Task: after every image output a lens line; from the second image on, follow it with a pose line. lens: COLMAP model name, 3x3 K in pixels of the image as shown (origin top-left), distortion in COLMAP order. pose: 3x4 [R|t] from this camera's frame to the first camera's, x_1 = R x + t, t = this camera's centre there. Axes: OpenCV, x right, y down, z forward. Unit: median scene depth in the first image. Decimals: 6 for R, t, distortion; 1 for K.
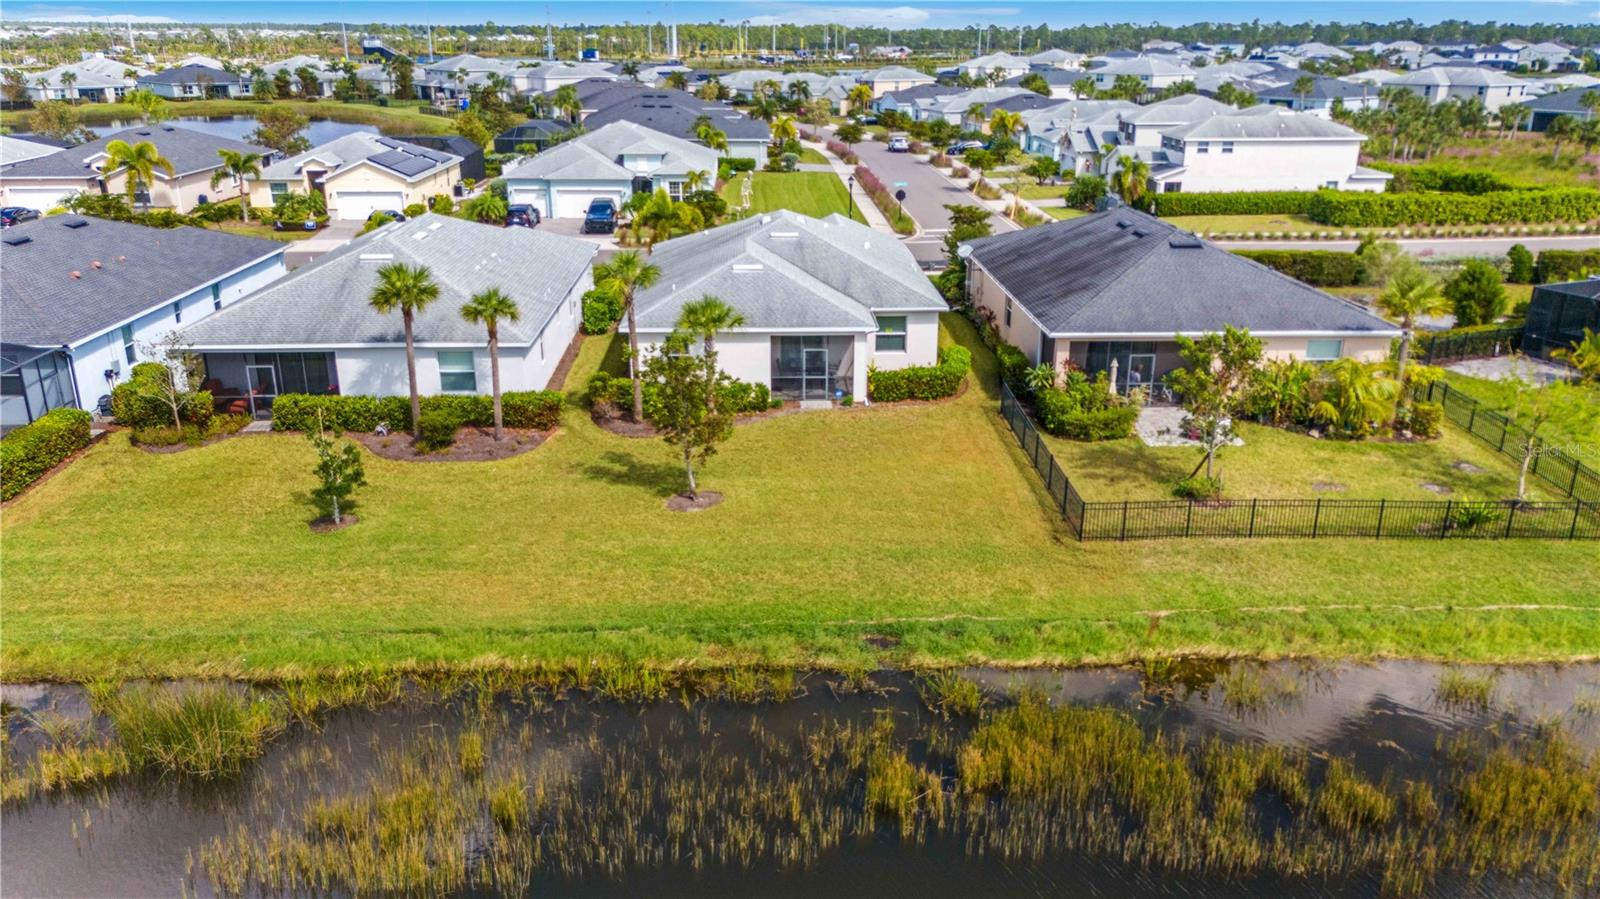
lens RADIAL K [[1203.6, 0, 796.5], [0, 1203.6, 383.8], [0, 0, 1]] dist [0.164718, -0.123173]
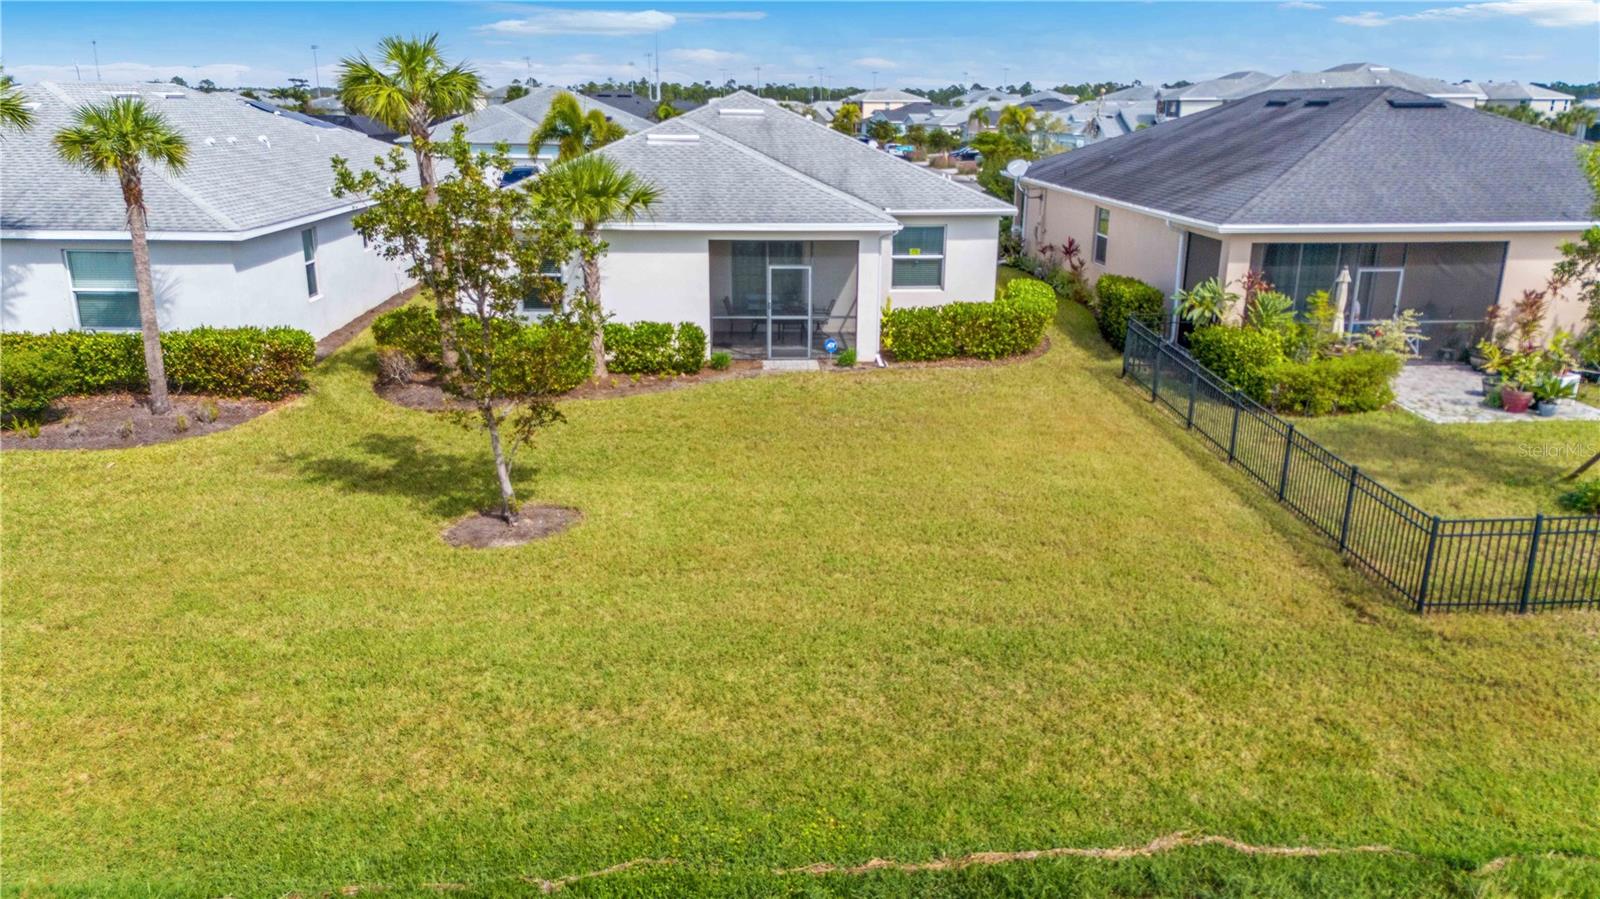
lens RADIAL K [[1170.8, 0, 800.0], [0, 1170.8, 449.5], [0, 0, 1]] dist [0.121102, -0.114098]
pose [[0.999901, -0.001514, 0.013988, 0.013126], [0.001469, 0.999994, 0.003252, 0.054961], [-0.013993, -0.003231, 0.999897, 0.454182]]
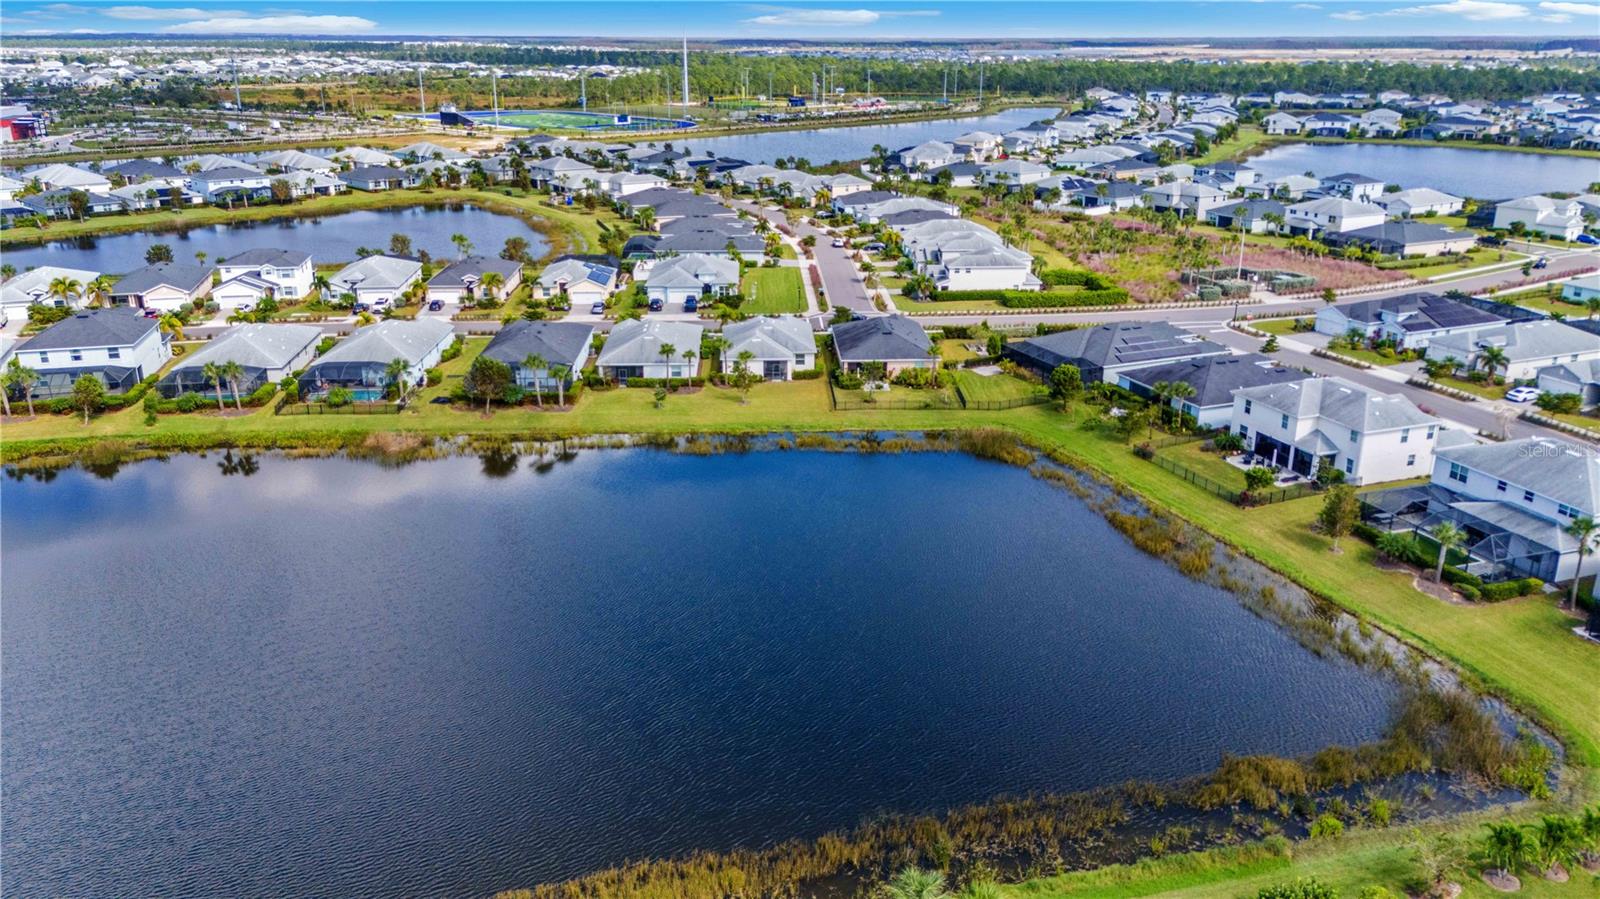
lens RADIAL K [[1170.8, 0, 800.0], [0, 1170.8, 449.5], [0, 0, 1]] dist [0.121102, -0.114098]
pose [[0.999988, -0.003712, 0.003054, 0.072431], [0.003540, 0.998500, 0.054640, 0.031174], [-0.003252, -0.054629, 0.998501, -2.367403]]
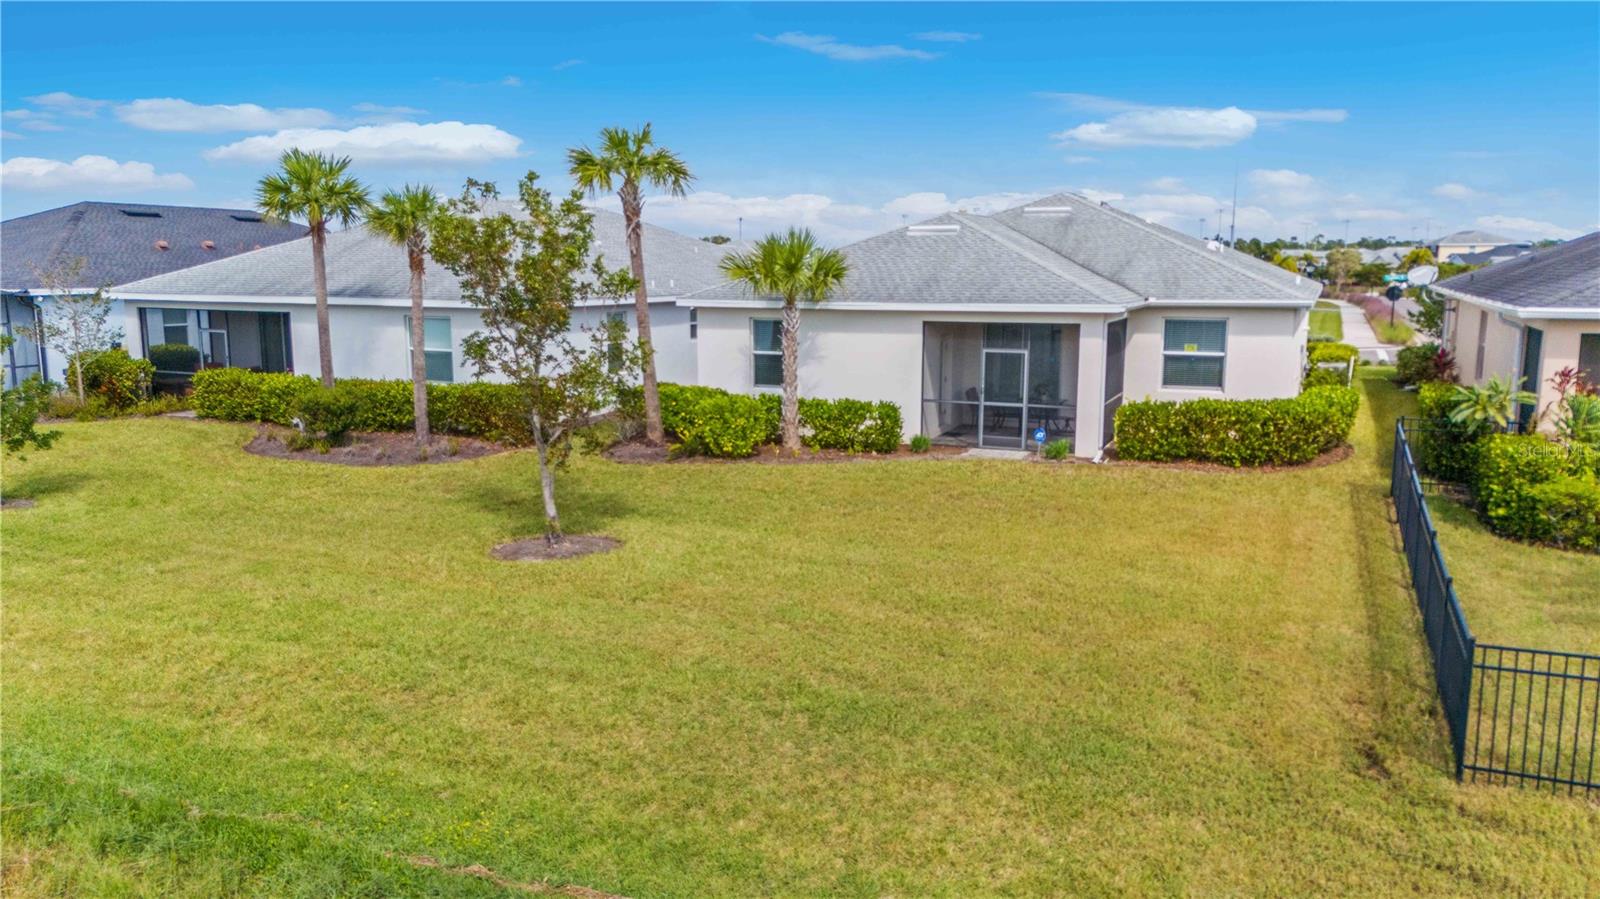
lens RADIAL K [[1170.8, 0, 800.0], [0, 1170.8, 449.5], [0, 0, 1]] dist [0.121102, -0.114098]
pose [[0.898576, 0.066794, -0.433705, 0.161768], [-0.120366, 0.987957, -0.097229, 0.075346], [0.421988, 0.139570, 0.895794, 0.507800]]
